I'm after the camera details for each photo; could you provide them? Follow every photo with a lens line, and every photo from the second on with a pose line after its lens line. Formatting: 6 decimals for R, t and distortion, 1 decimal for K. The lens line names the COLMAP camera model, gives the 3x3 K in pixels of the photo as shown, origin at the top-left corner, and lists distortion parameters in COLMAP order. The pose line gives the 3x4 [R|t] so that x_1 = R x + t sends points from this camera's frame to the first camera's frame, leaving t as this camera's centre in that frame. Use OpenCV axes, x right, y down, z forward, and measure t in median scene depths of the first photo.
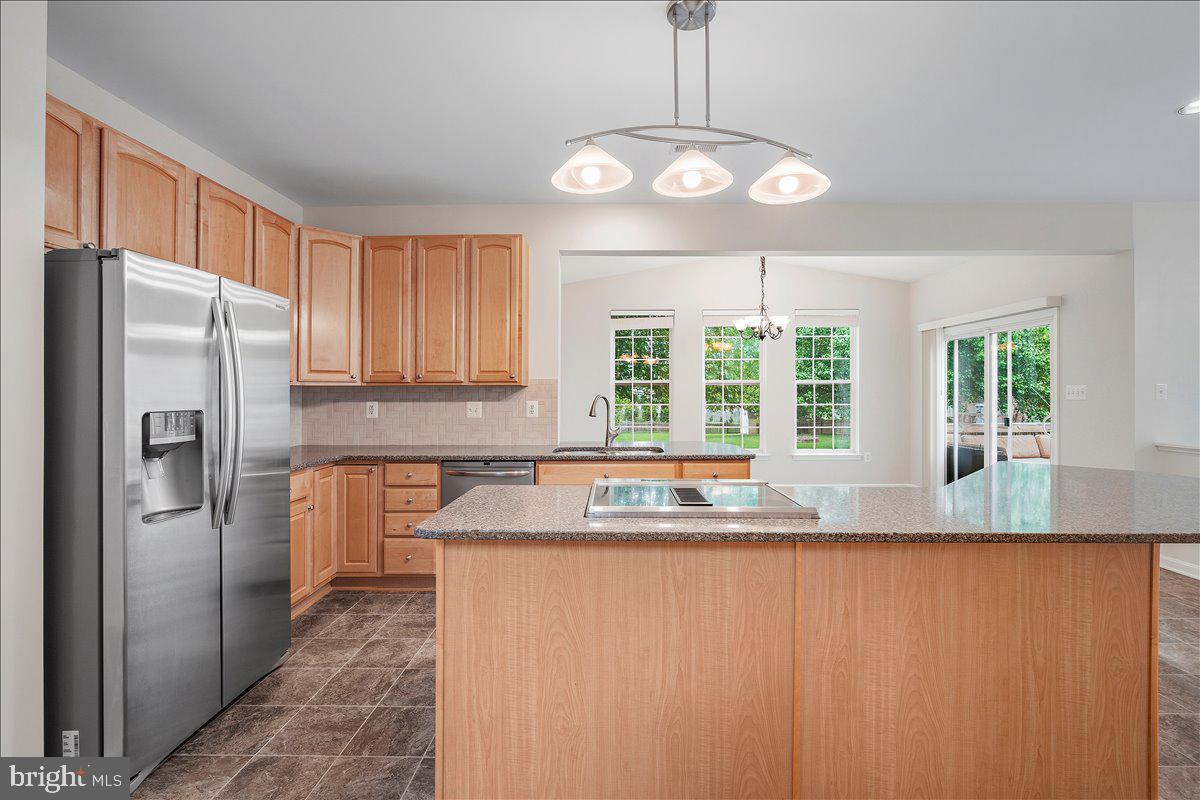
lens RADIAL K [[529.4, 0, 600.0], [0, 529.4, 391.7], [0, 0, 1]] dist [-0.012305, 0.002961]
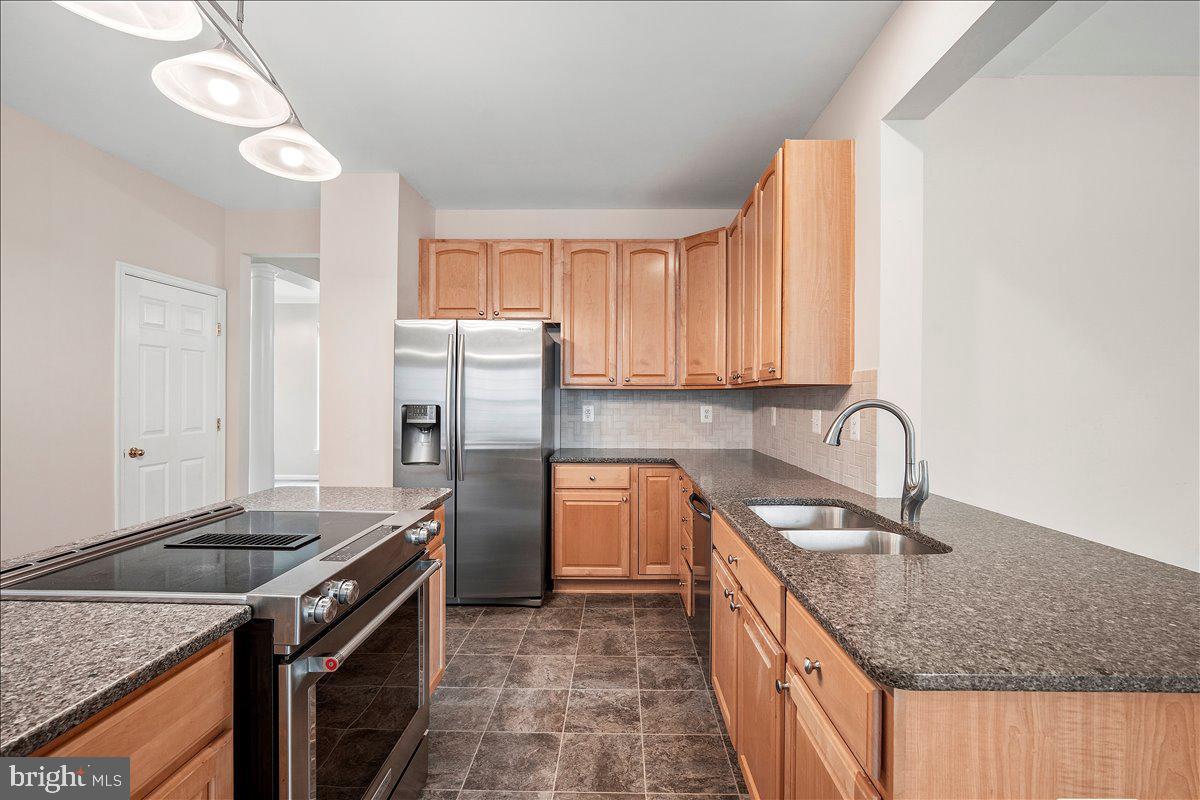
lens RADIAL K [[529.4, 0, 610.7], [0, 529.4, 396.3], [0, 0, 1]] dist [-0.012305, 0.002961]
pose [[0.008837, 0.002674, -0.999957, 0.485608], [-0.005109, 0.999983, 0.002629, 0.000327], [0.999948, 0.005085, 0.008851, 0.826930]]
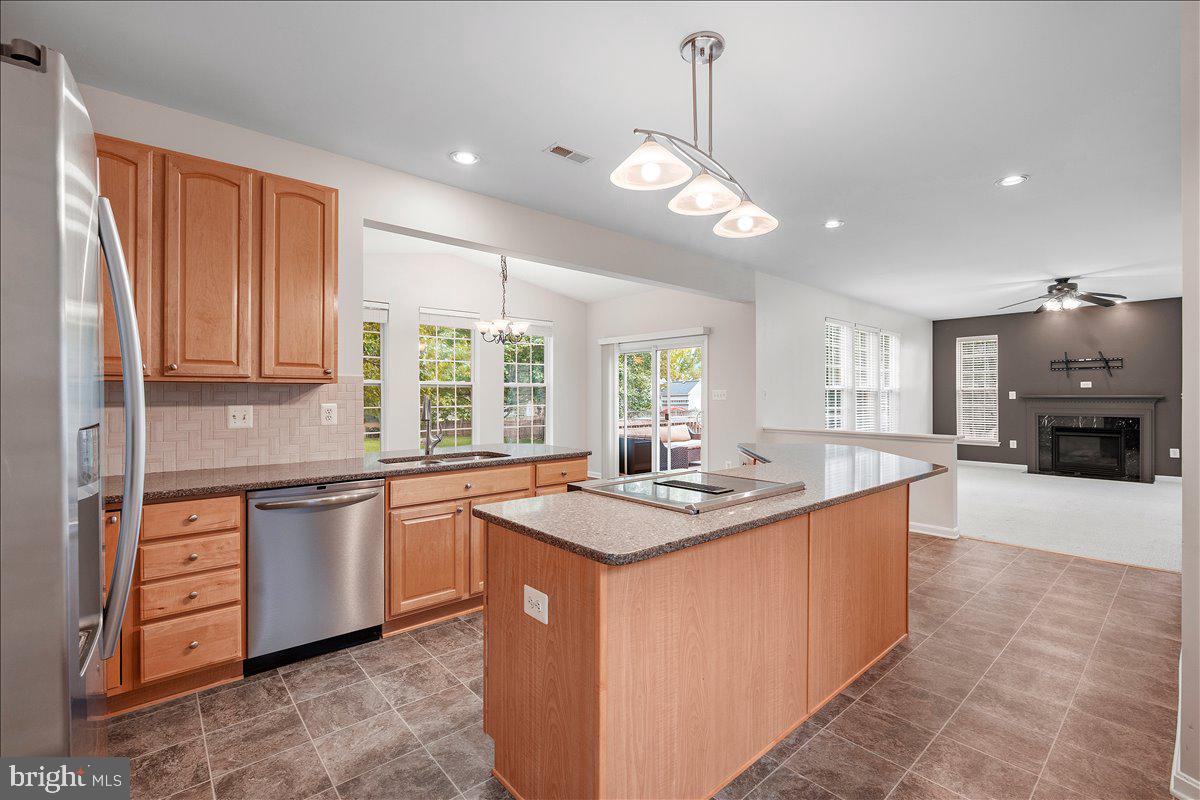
lens RADIAL K [[529.4, 0, 595.4], [0, 529.4, 395.8], [0, 0, 1]] dist [-0.012305, 0.002961]
pose [[0.745130, 0.001041, 0.666918, -0.403843], [-0.002658, 0.999995, 0.001409, 0.004209], [-0.666914, -0.002822, 0.745130, 0.176956]]
